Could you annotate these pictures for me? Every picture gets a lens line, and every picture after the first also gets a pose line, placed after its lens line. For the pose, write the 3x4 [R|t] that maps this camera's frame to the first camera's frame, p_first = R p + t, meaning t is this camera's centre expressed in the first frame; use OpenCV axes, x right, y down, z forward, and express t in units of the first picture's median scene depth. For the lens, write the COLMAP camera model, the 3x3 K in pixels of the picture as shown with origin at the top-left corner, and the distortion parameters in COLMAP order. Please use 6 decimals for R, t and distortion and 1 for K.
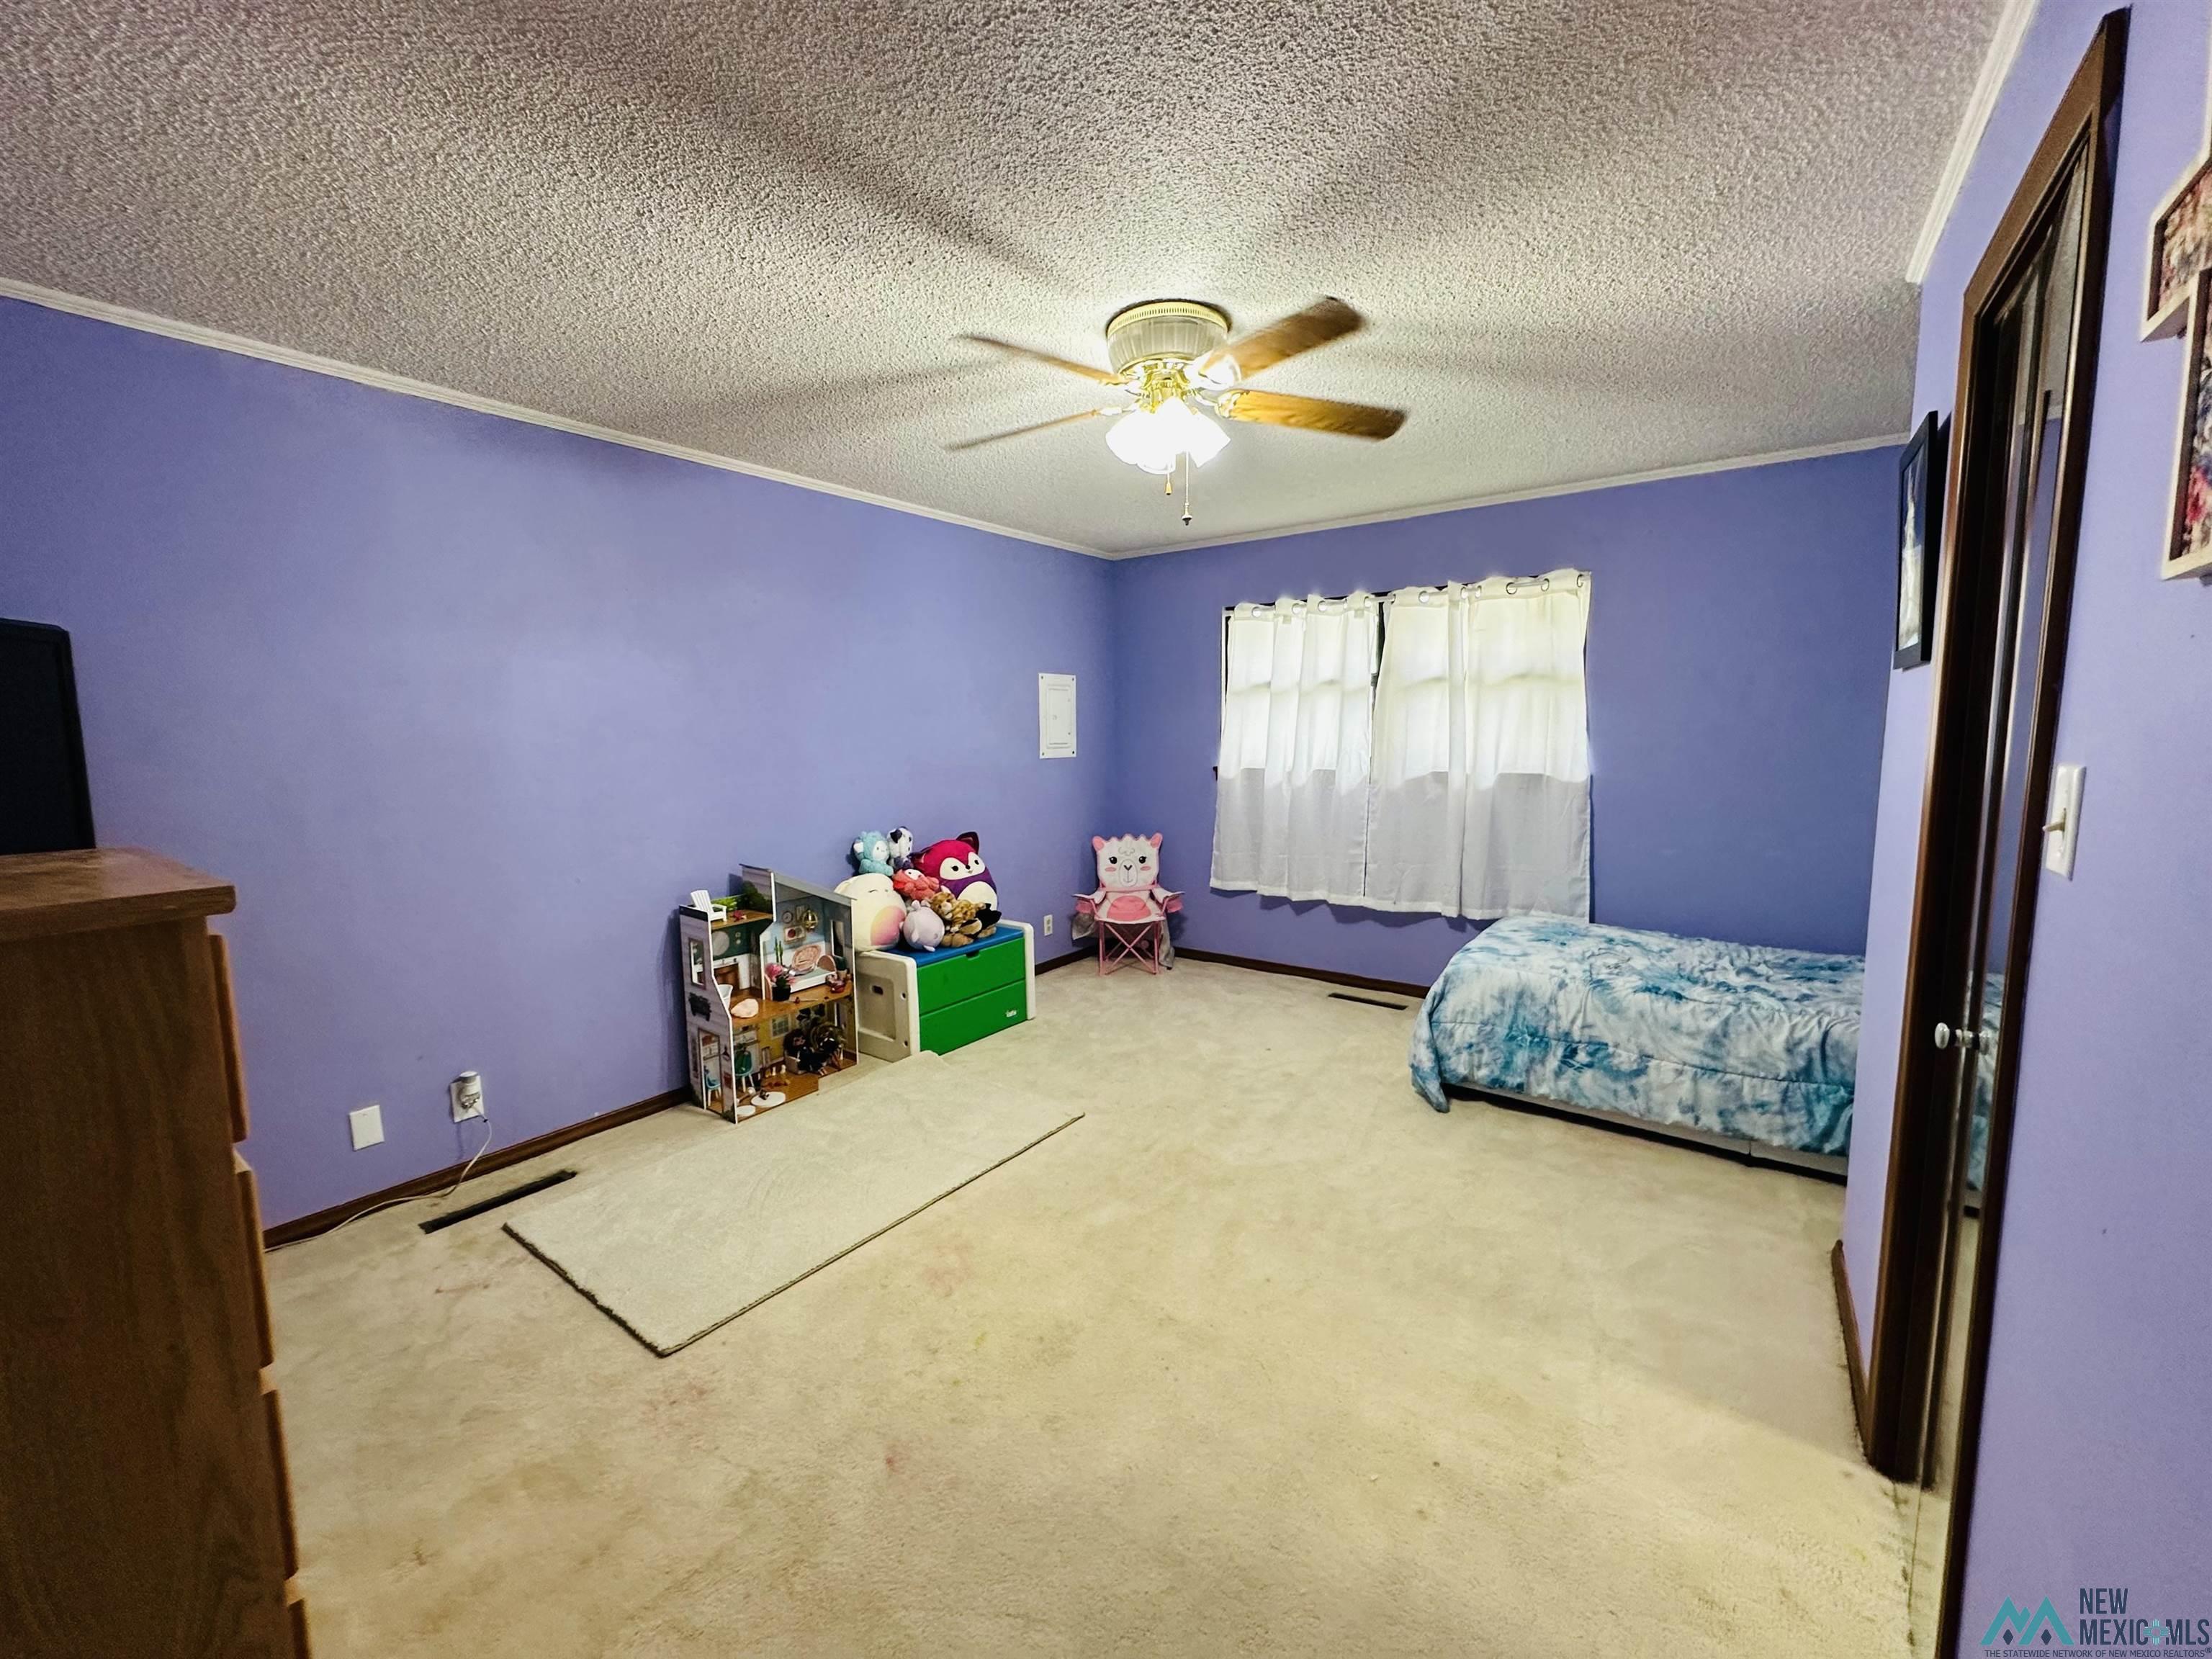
lens RADIAL K [[884.9, 0, 1100.0], [0, 884.9, 821.7], [0, 0, 1]] dist [-0.004619, 0.001197]
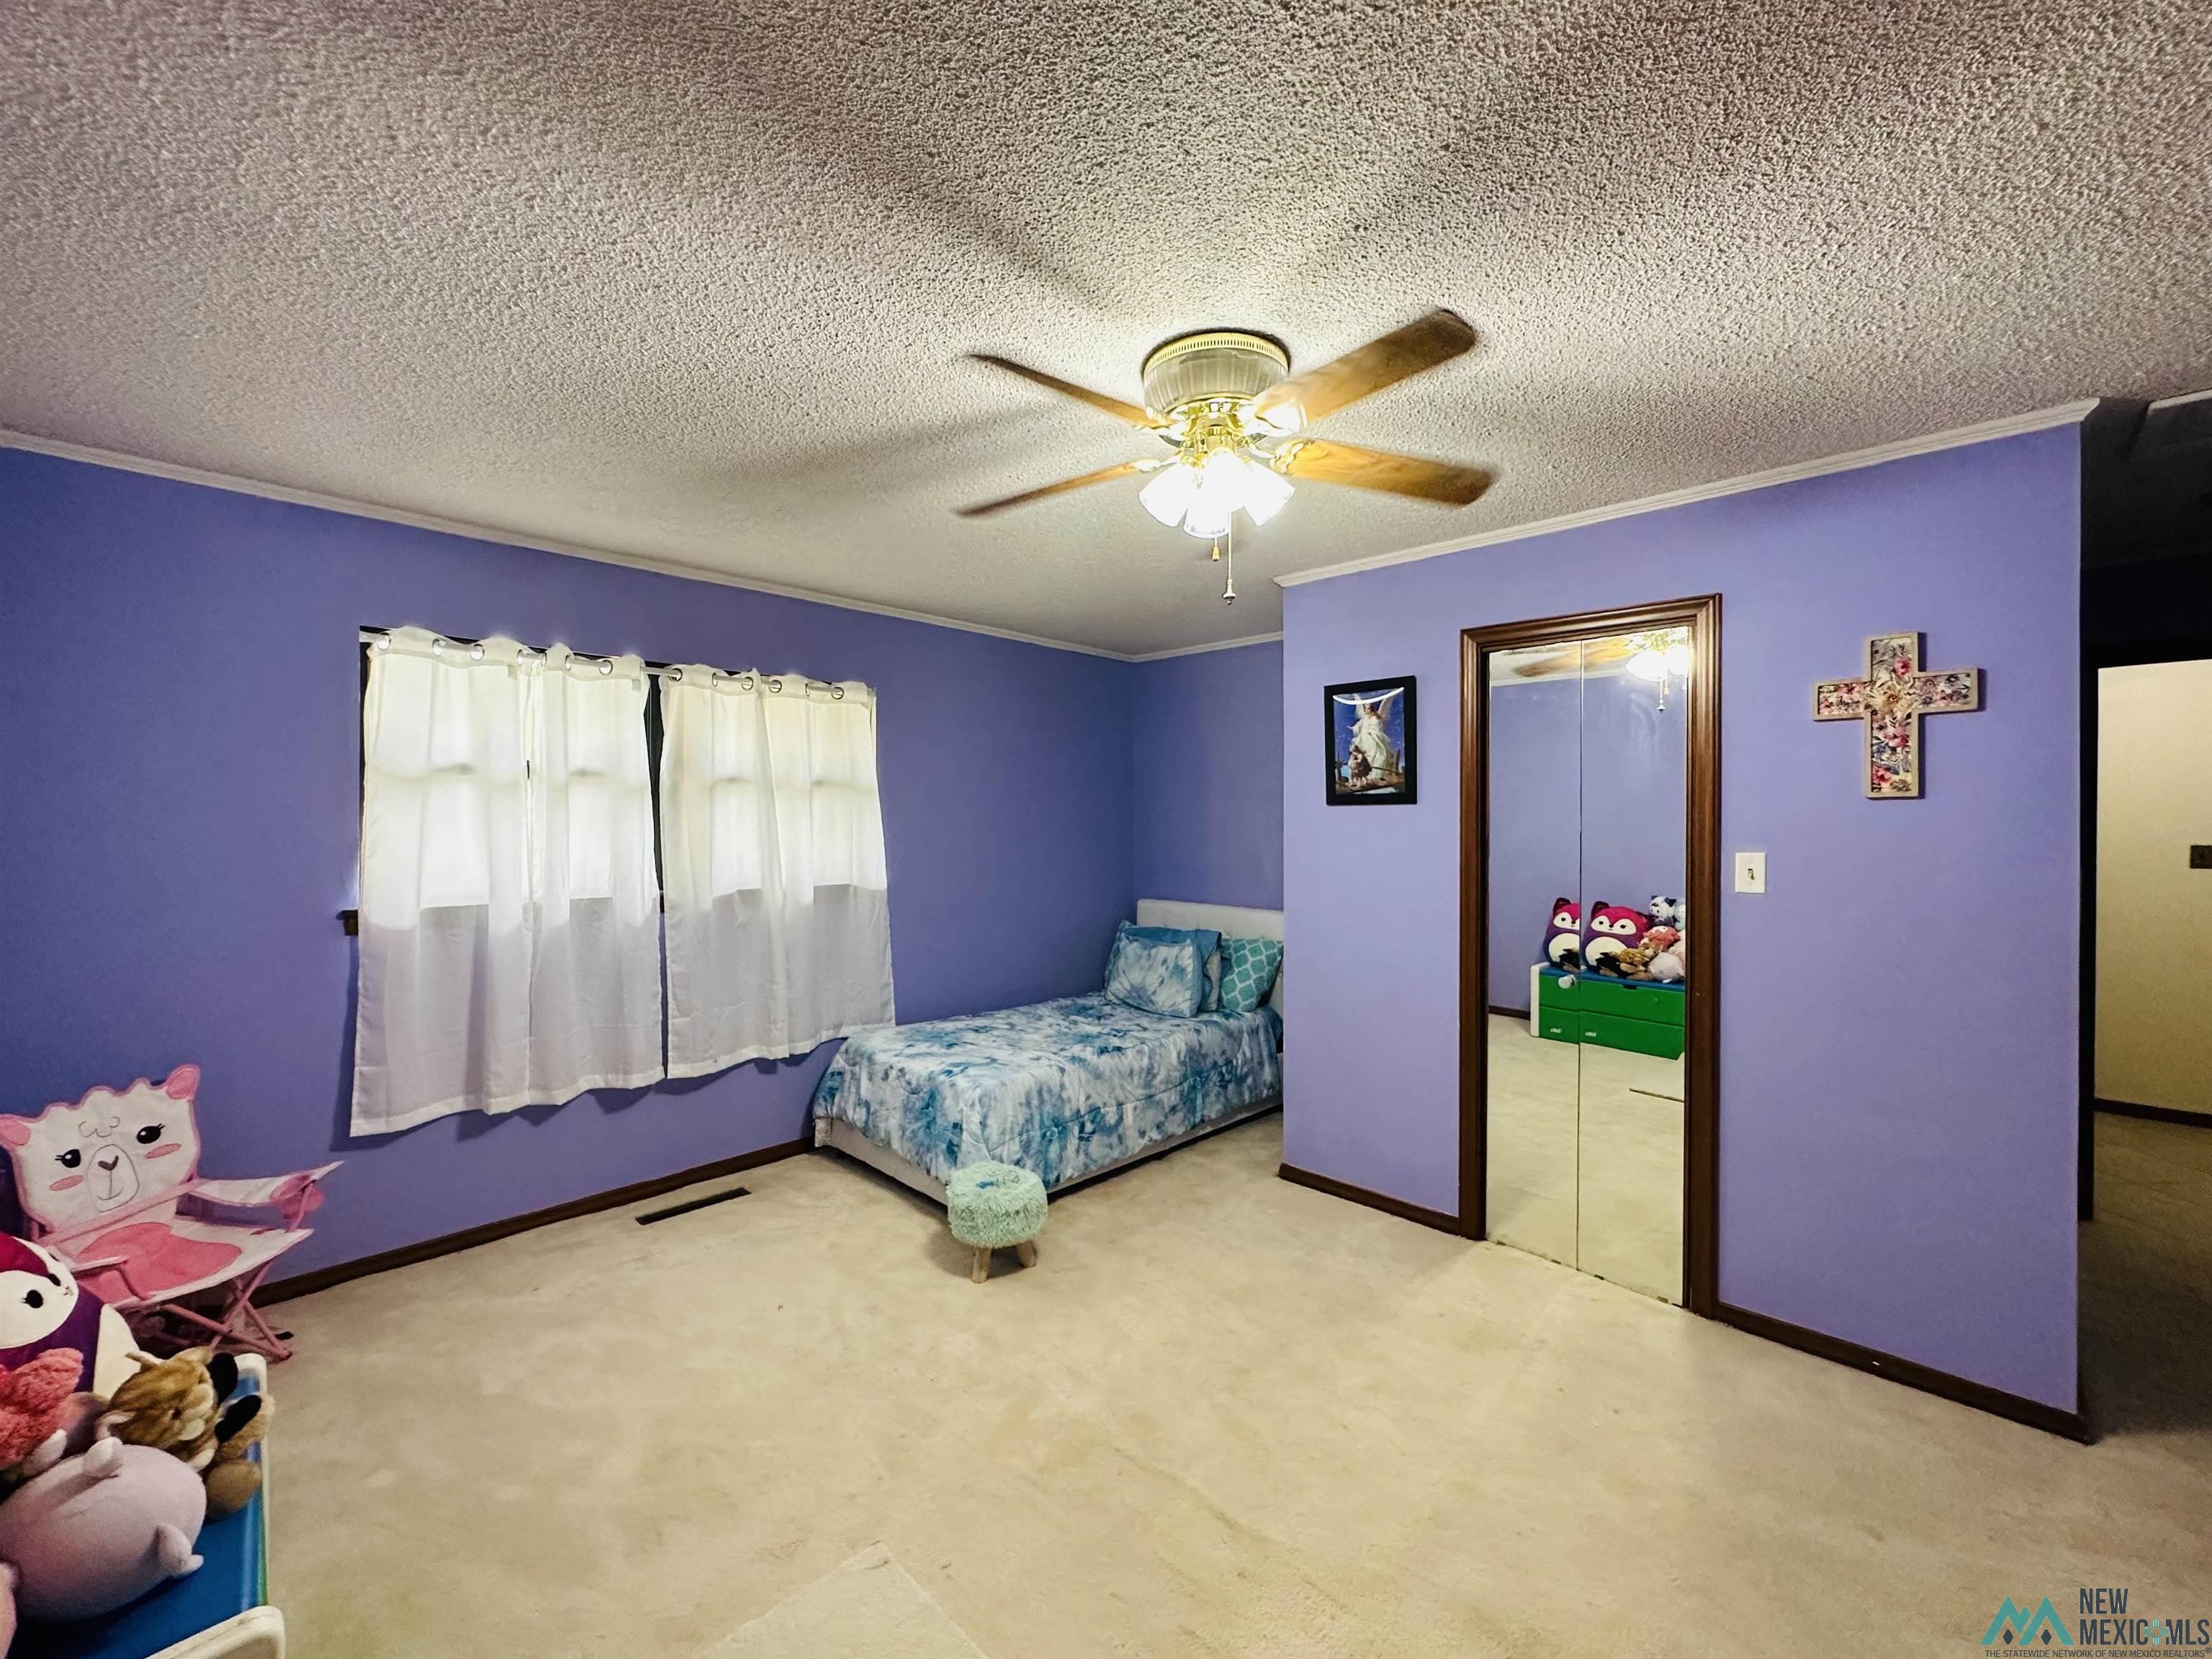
lens RADIAL K [[884.9, 0, 1100.6], [0, 884.9, 821.9], [0, 0, 1]] dist [-0.004619, 0.001197]
pose [[0.134013, 0.012864, 0.990896, -0.425051], [0.105736, 0.994022, -0.027204, -0.065817], [-0.985323, 0.108419, 0.131852, 0.581943]]
